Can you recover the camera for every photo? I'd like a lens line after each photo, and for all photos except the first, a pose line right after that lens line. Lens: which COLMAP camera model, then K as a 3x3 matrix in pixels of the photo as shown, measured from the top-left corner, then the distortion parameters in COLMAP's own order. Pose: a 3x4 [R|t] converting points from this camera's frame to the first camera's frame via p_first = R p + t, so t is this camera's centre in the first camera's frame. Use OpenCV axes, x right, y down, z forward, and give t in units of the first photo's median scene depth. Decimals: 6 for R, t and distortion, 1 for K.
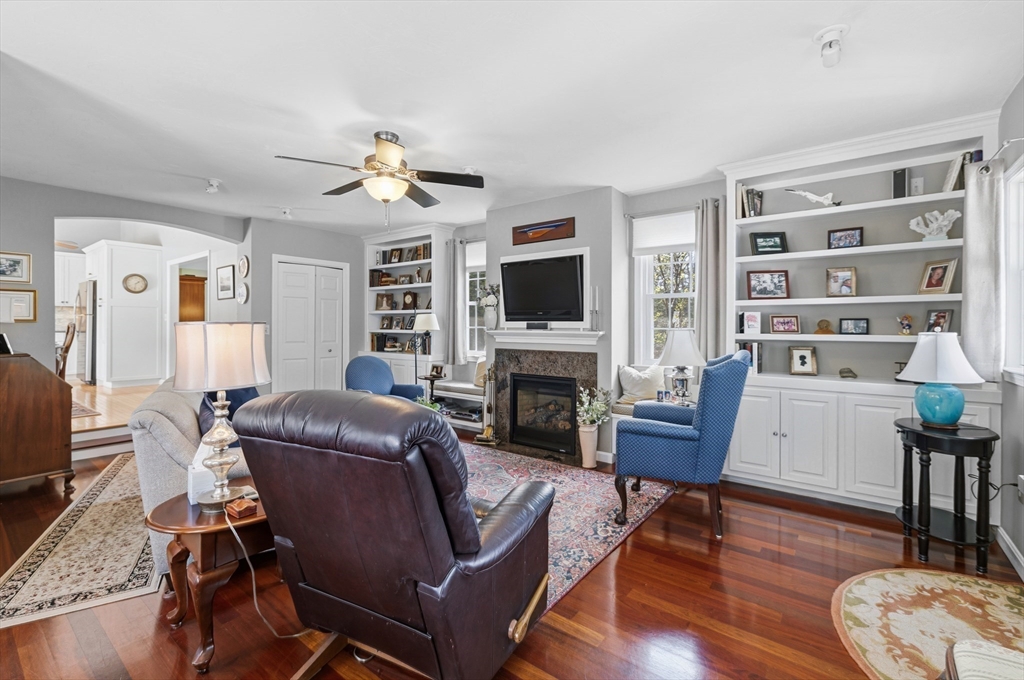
lens RADIAL K [[468.1, 0, 519.4], [0, 468.1, 329.0], [0, 0, 1]] dist [0.005869, 0.001815]
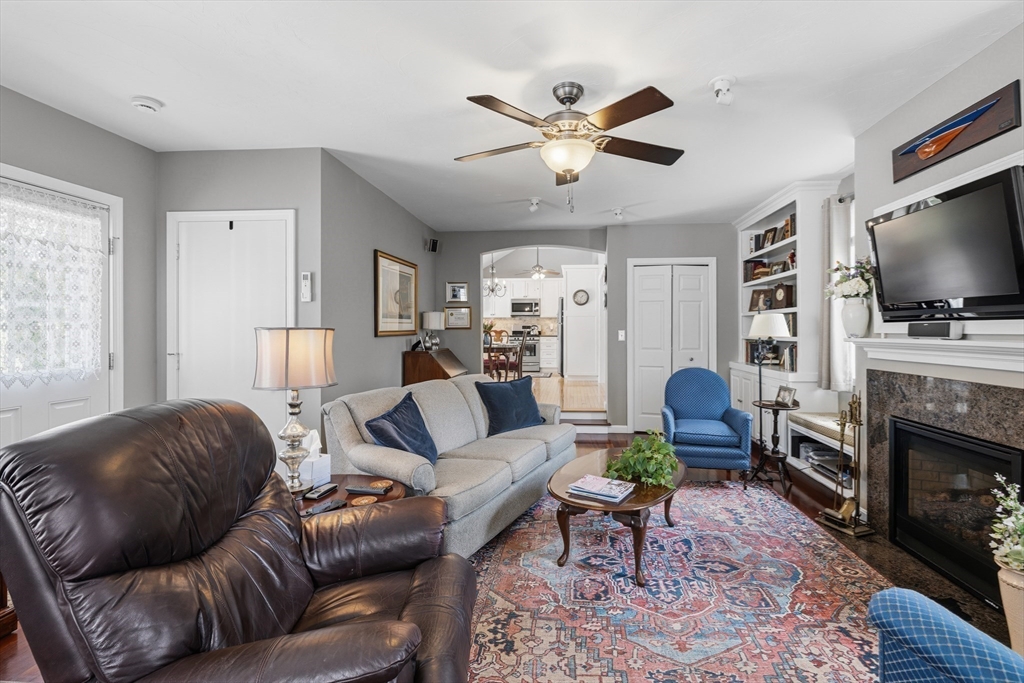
lens RADIAL K [[468.1, 0, 519.3], [0, 468.1, 333.8], [0, 0, 1]] dist [0.005869, 0.001815]
pose [[0.531316, -0.000195, -0.847174, 0.216568], [0.000917, 1.000000, 0.000345, -0.002944], [0.847173, -0.000960, 0.531316, 0.331517]]
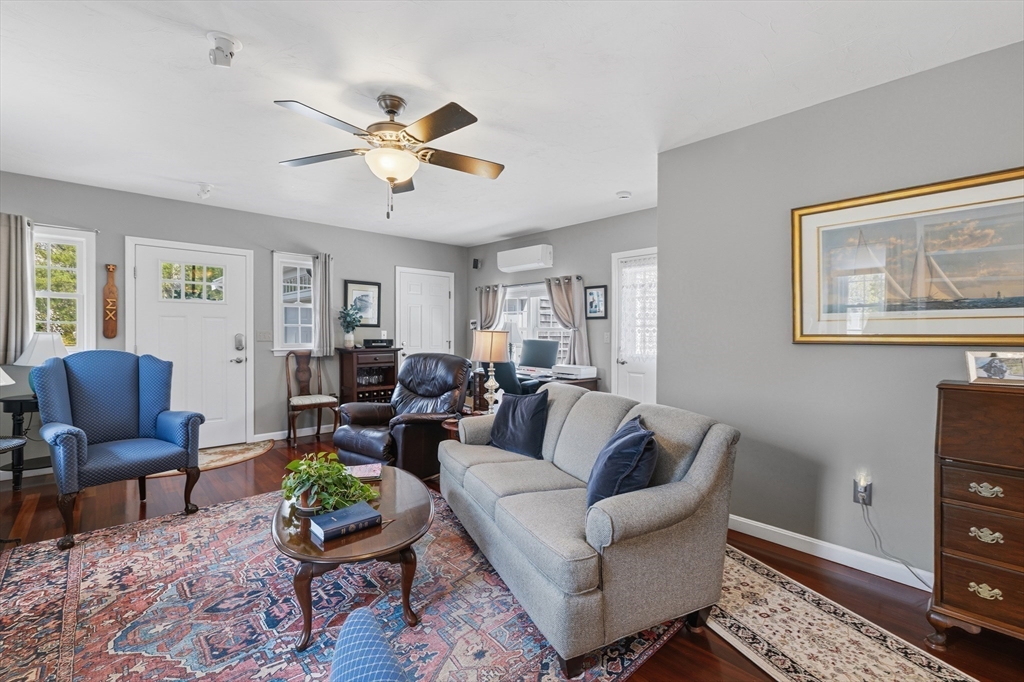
lens RADIAL K [[445.2, 0, 519.8], [0, 445.2, 338.6], [0, 0, 1]] dist [0.000105, 0.001964]
pose [[-0.990061, -0.014374, 0.139905, -0.396202], [-0.012593, 0.999828, 0.013613, -0.005945], [-0.140076, 0.011716, -0.990071, 1.124480]]
